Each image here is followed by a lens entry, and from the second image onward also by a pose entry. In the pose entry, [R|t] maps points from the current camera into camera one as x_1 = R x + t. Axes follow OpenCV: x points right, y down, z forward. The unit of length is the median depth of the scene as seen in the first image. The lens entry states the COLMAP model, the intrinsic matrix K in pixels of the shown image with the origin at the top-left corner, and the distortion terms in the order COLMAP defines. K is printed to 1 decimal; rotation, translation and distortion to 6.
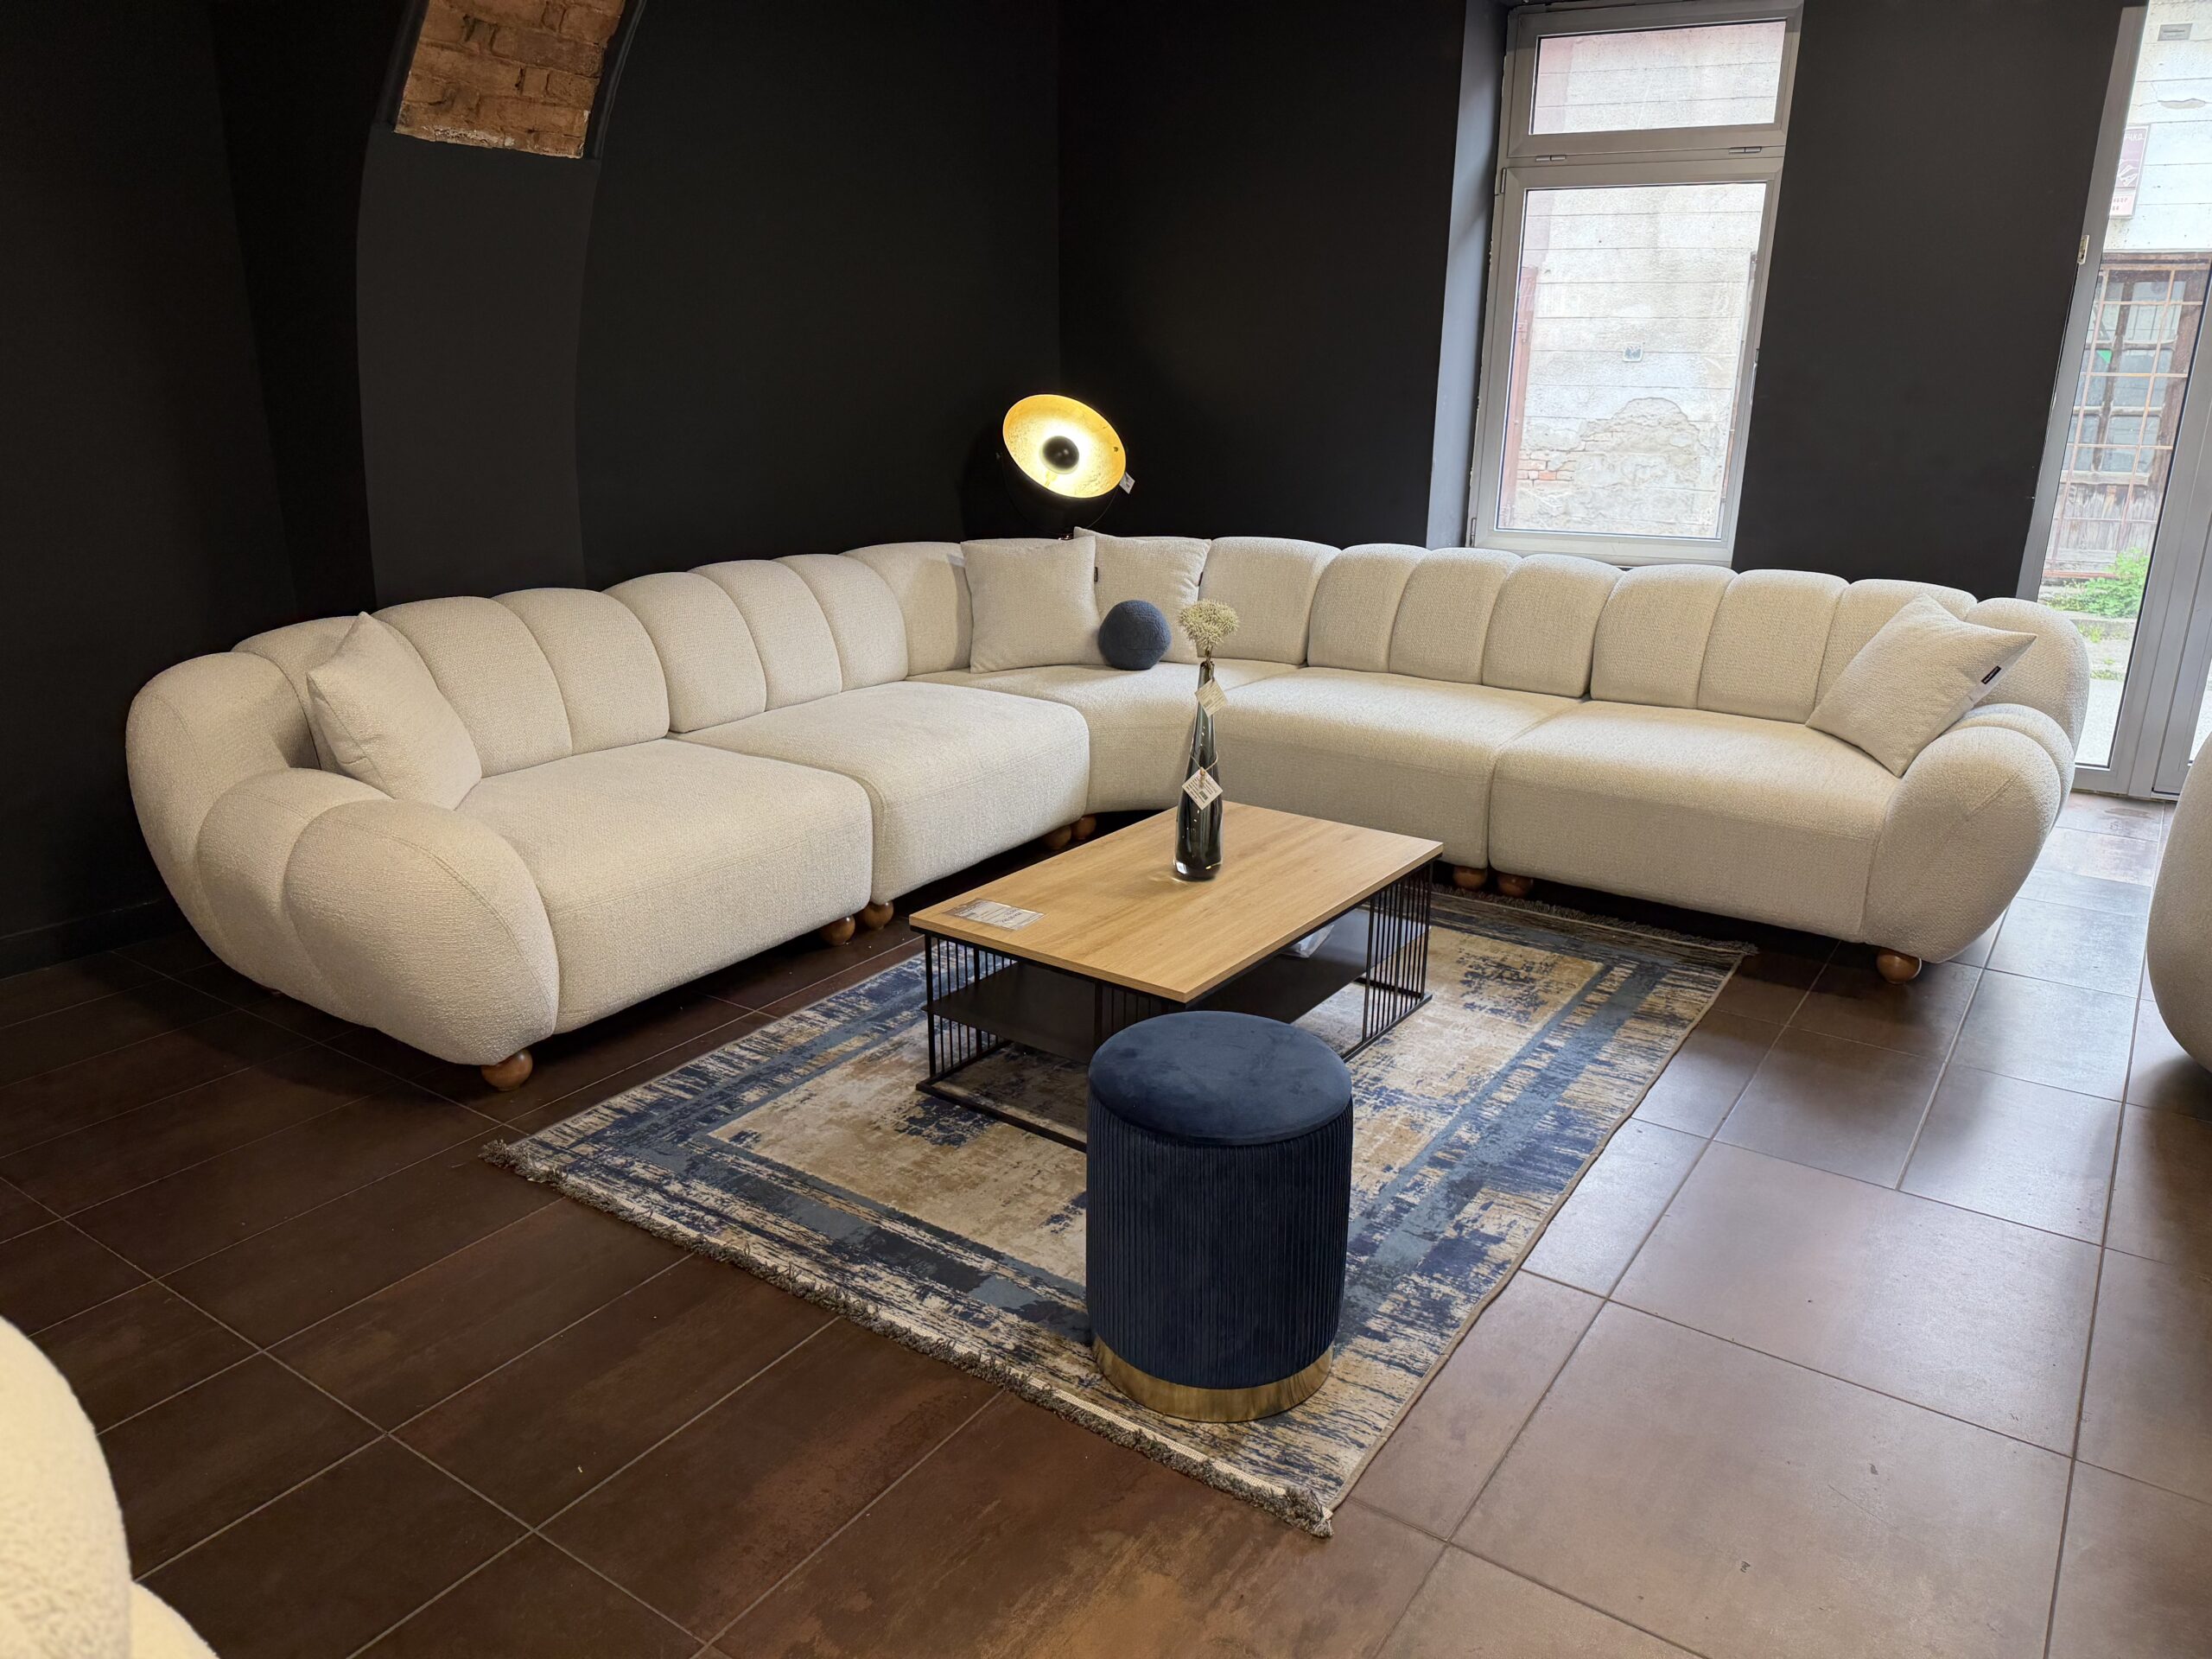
lens RADIAL K [[1535.4, 0, 1110.6], [0, 1535.4, 822.4], [0, 0, 1]] dist [0.087758, -0.105728]
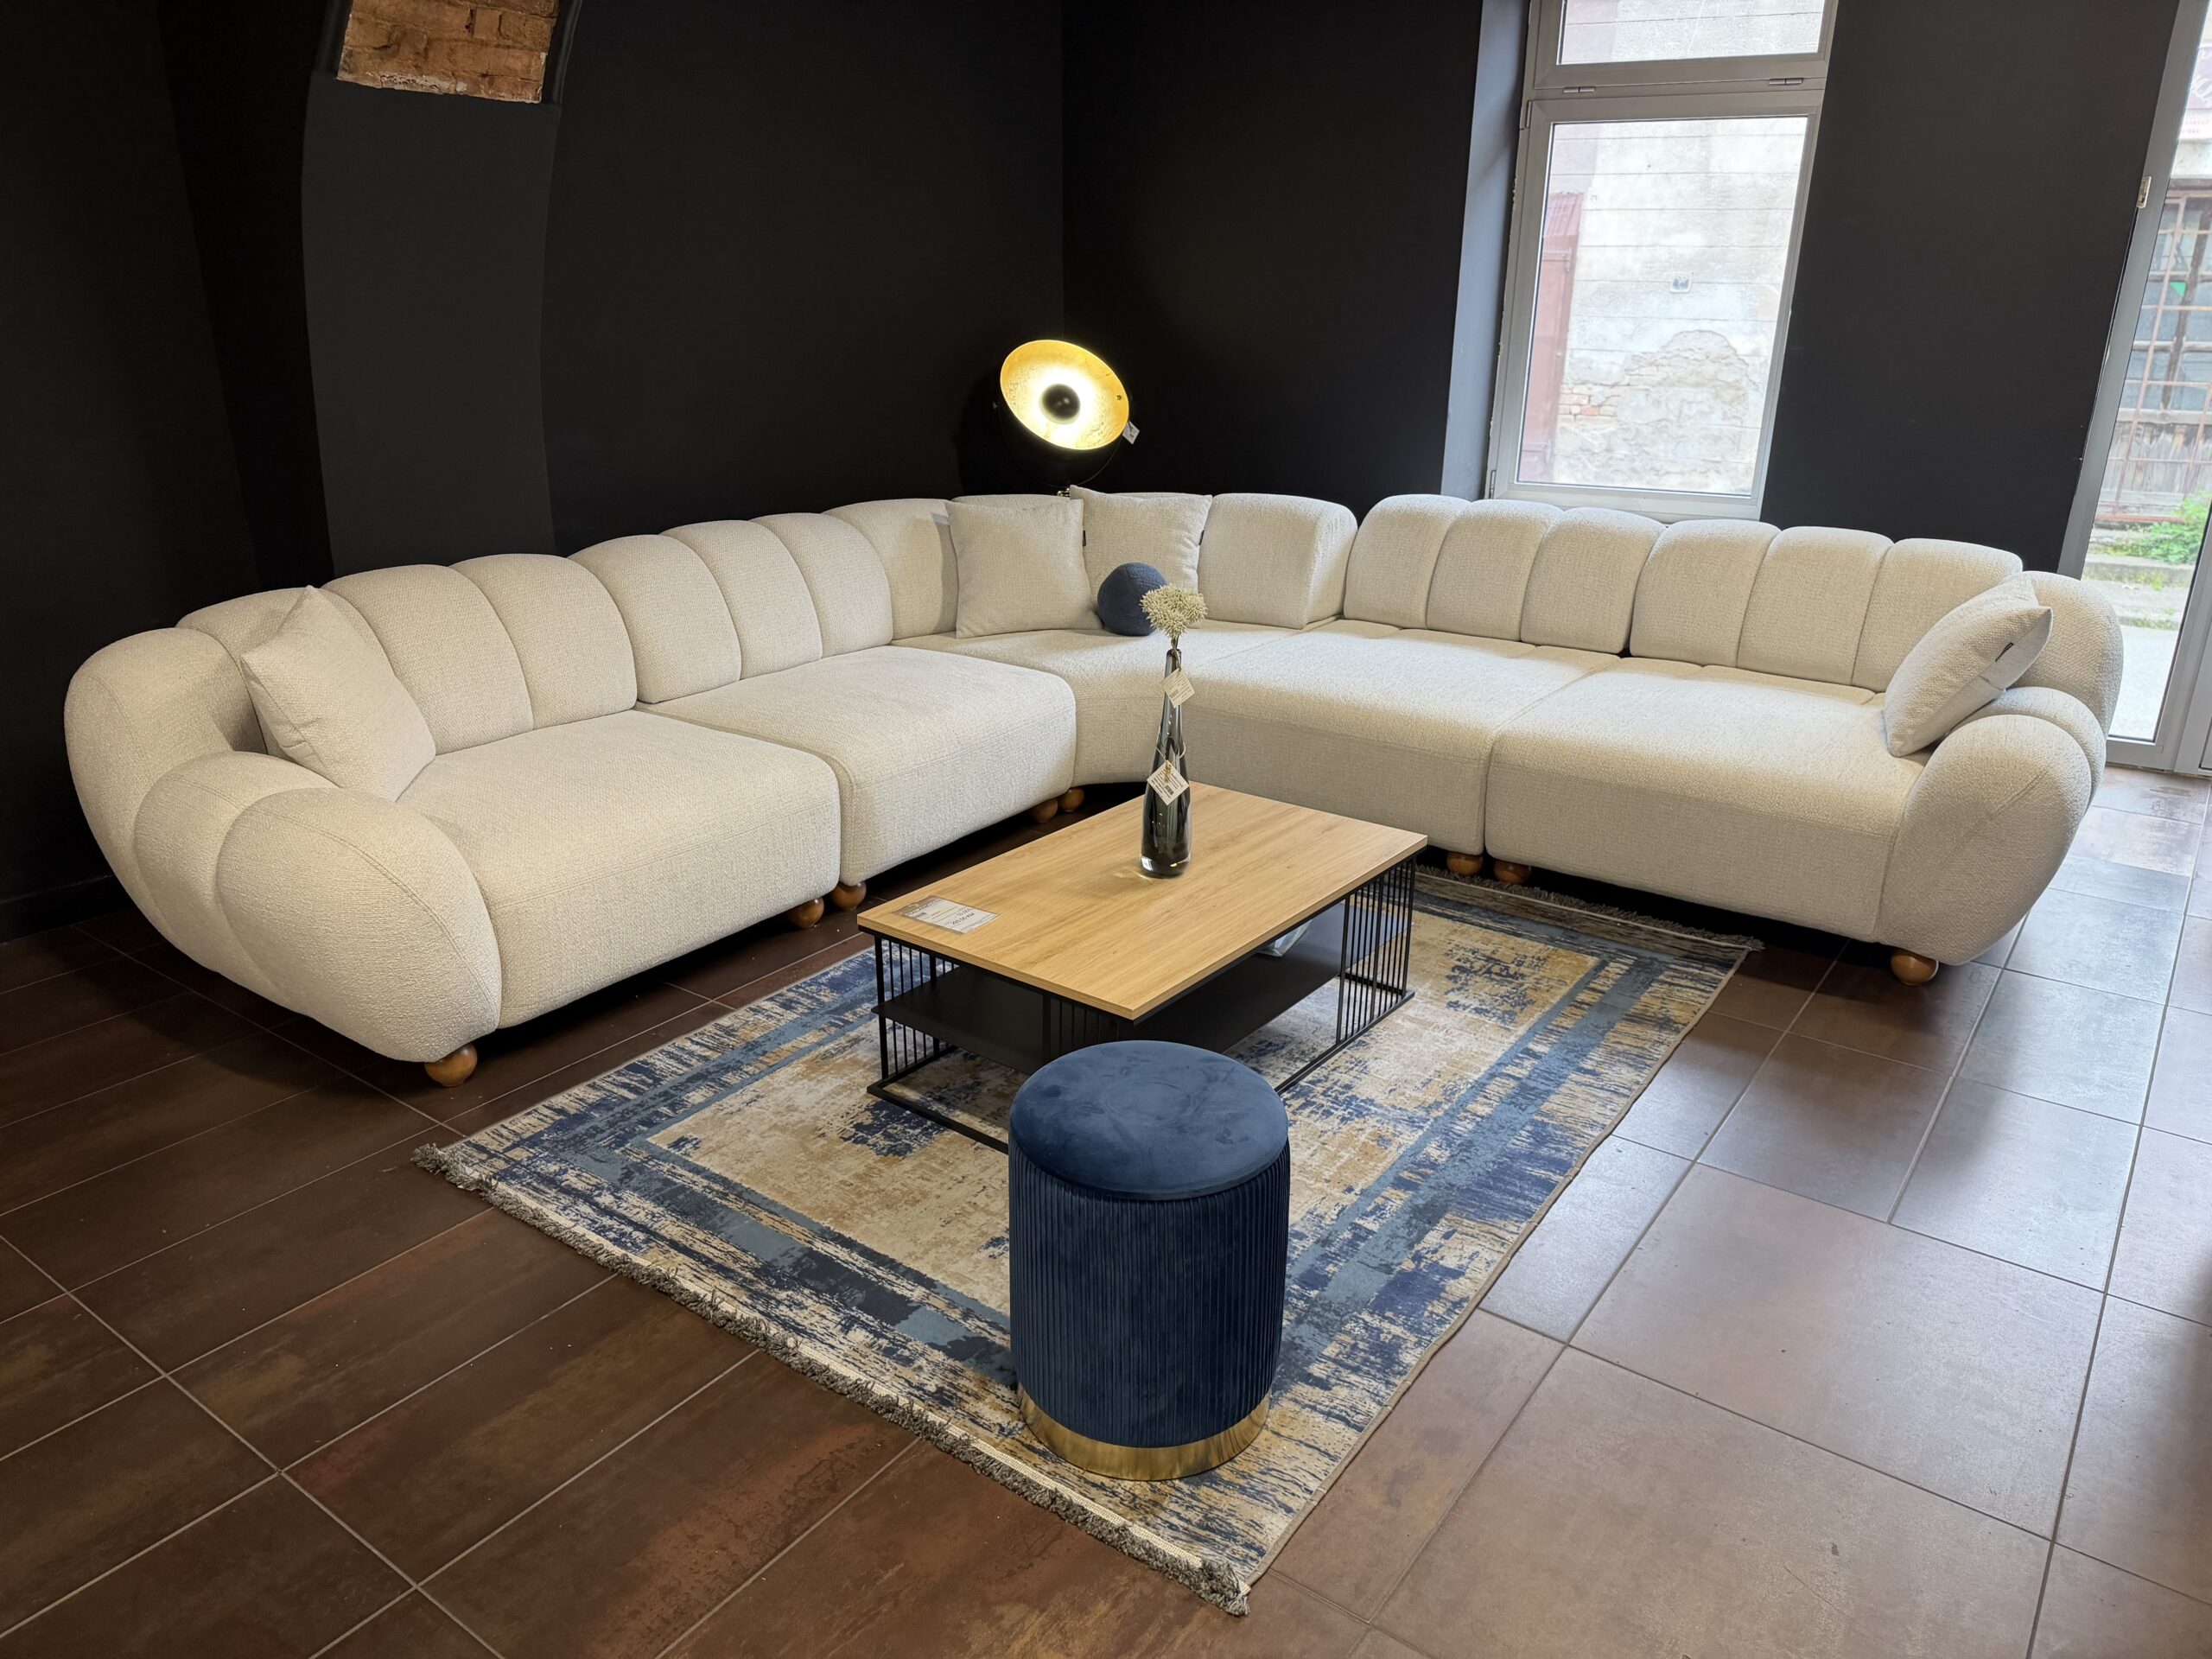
lens RADIAL K [[1538.6, 0, 1103.3], [0, 1538.6, 819.6], [0, 0, 1]] dist [0.074417, -0.083787]
pose [[0.999455, 0.010986, -0.031131, 0.043761], [-0.009581, 0.998943, 0.044951, -0.036904], [0.031592, -0.044628, 0.998504, 0.040334]]
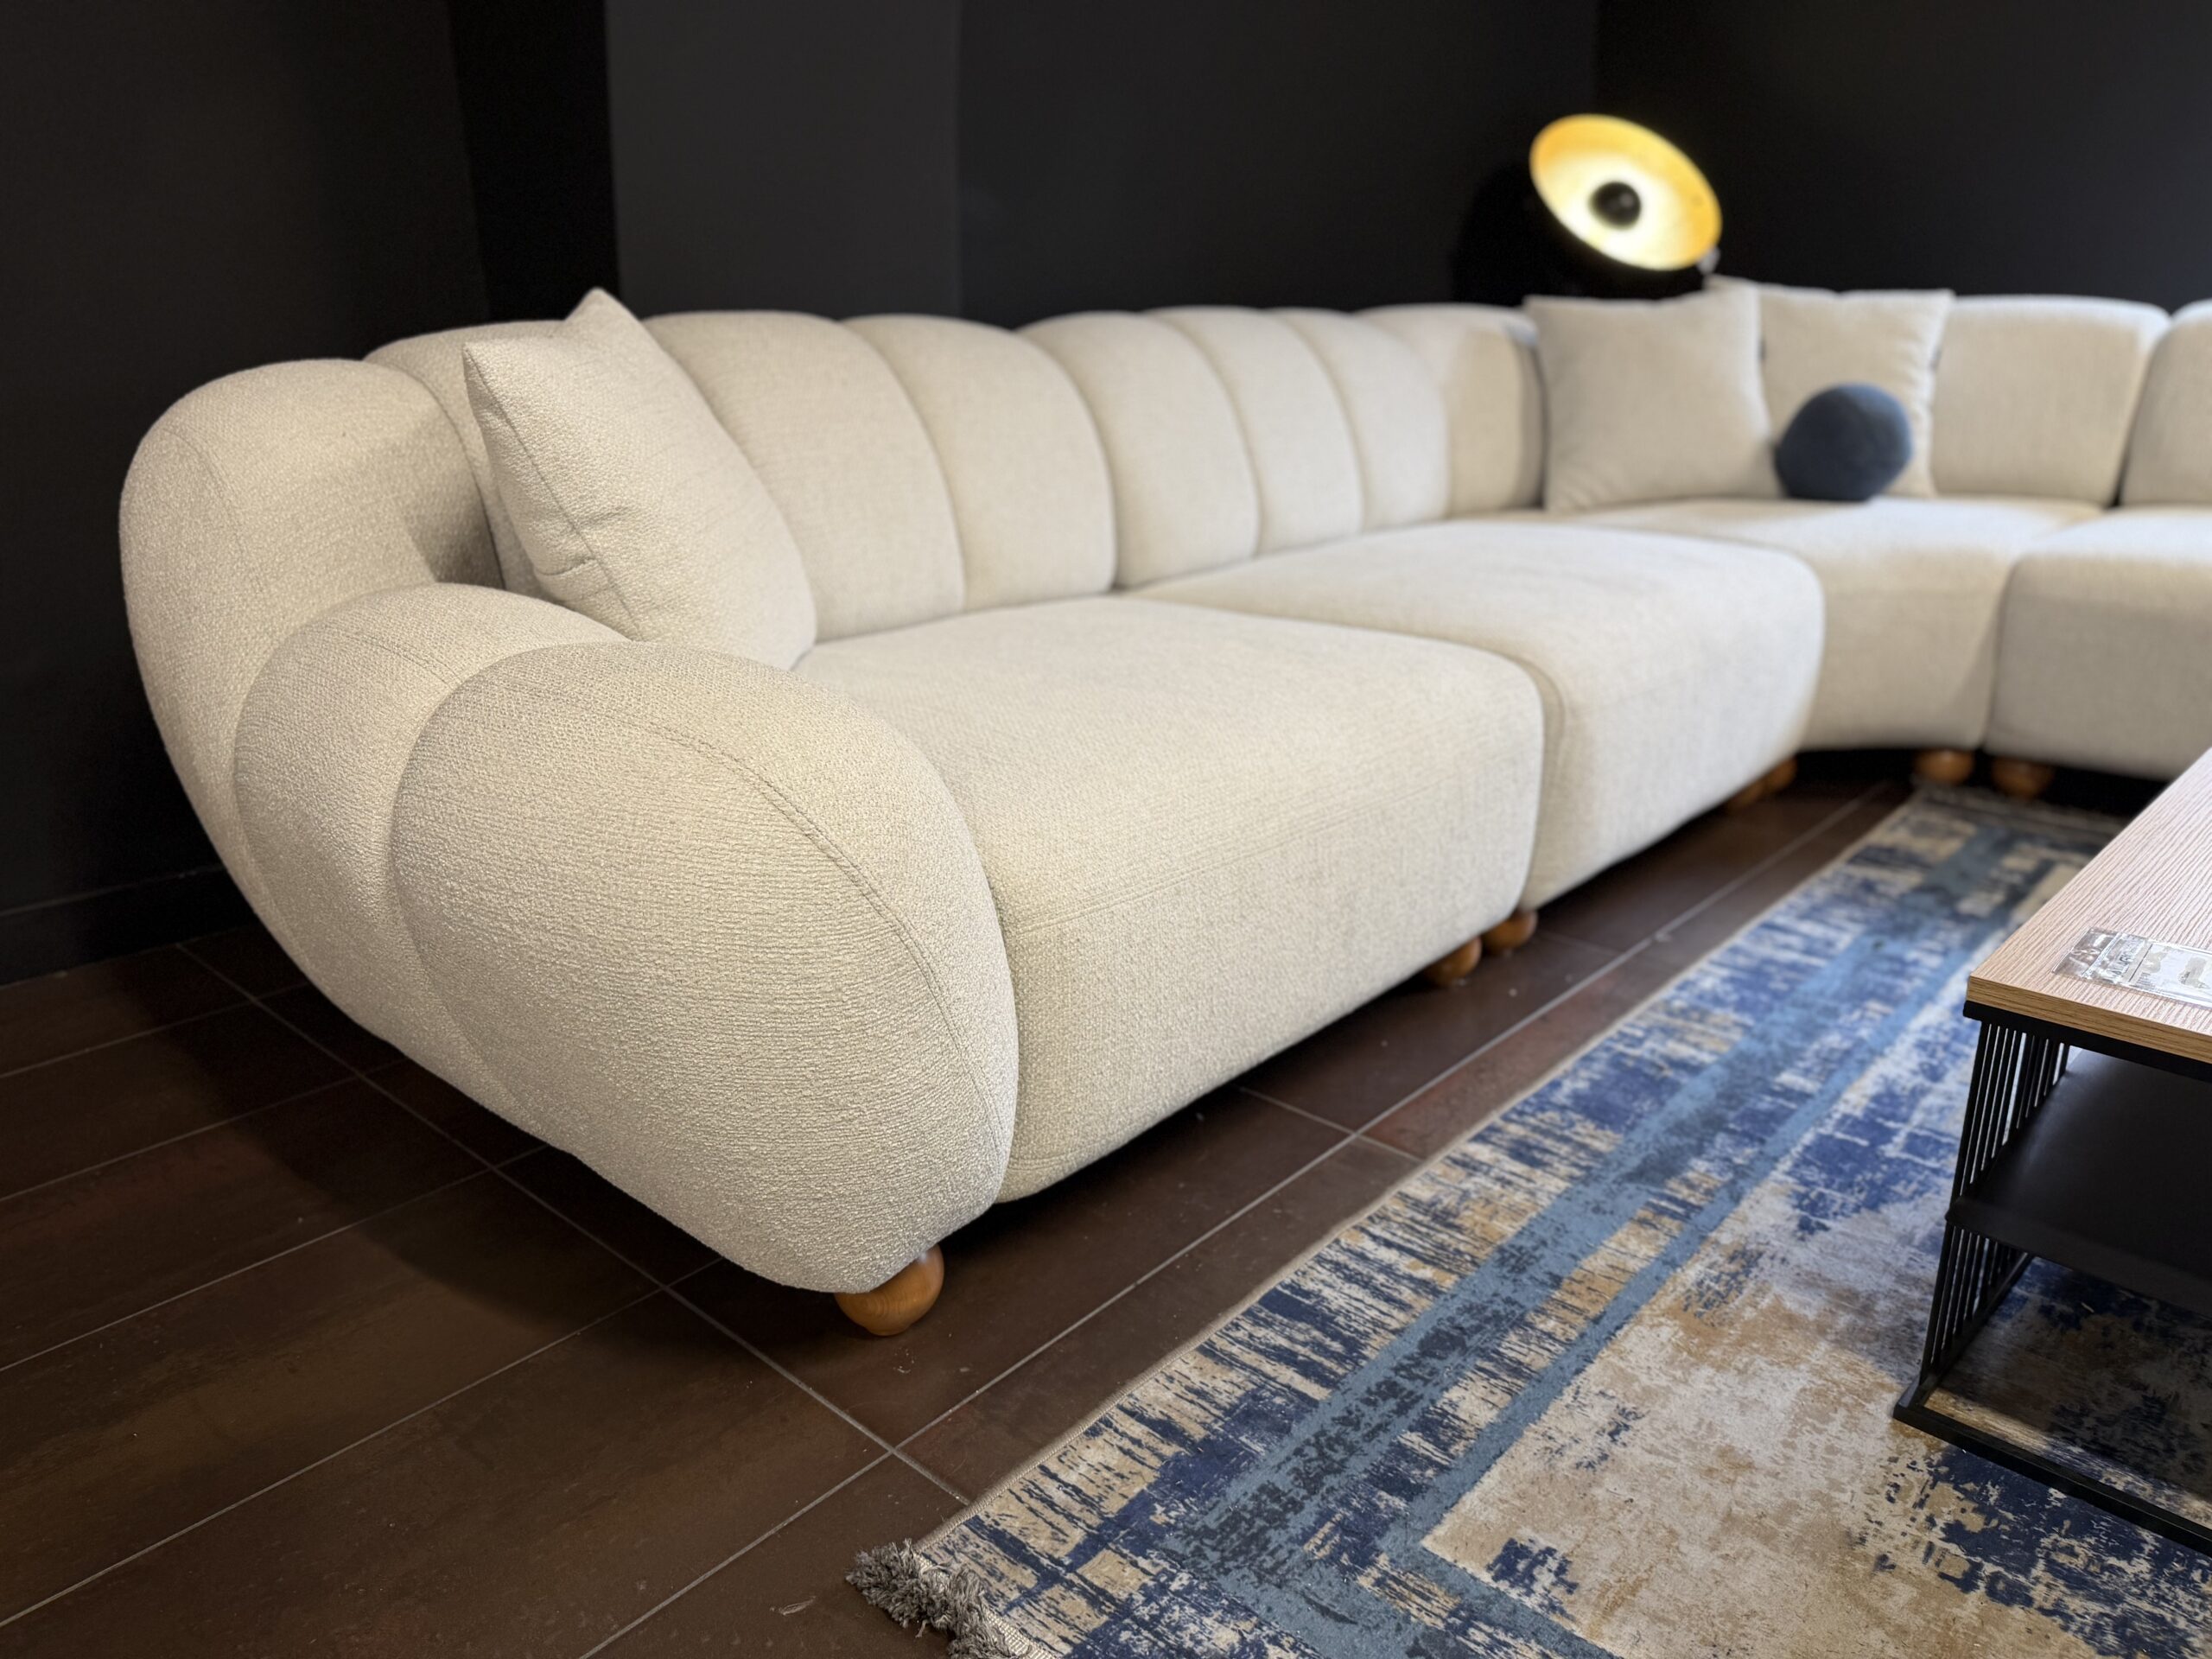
lens RADIAL K [[1547.0, 0, 1103.5], [0, 1547.0, 823.8], [0, 0, 1]] dist [0.169428, -0.194515]
pose [[0.989690, 0.026131, -0.140824, -0.236504], [-0.022977, 0.999448, 0.023978, 0.016500], [0.141373, -0.020495, 0.989744, 0.504642]]
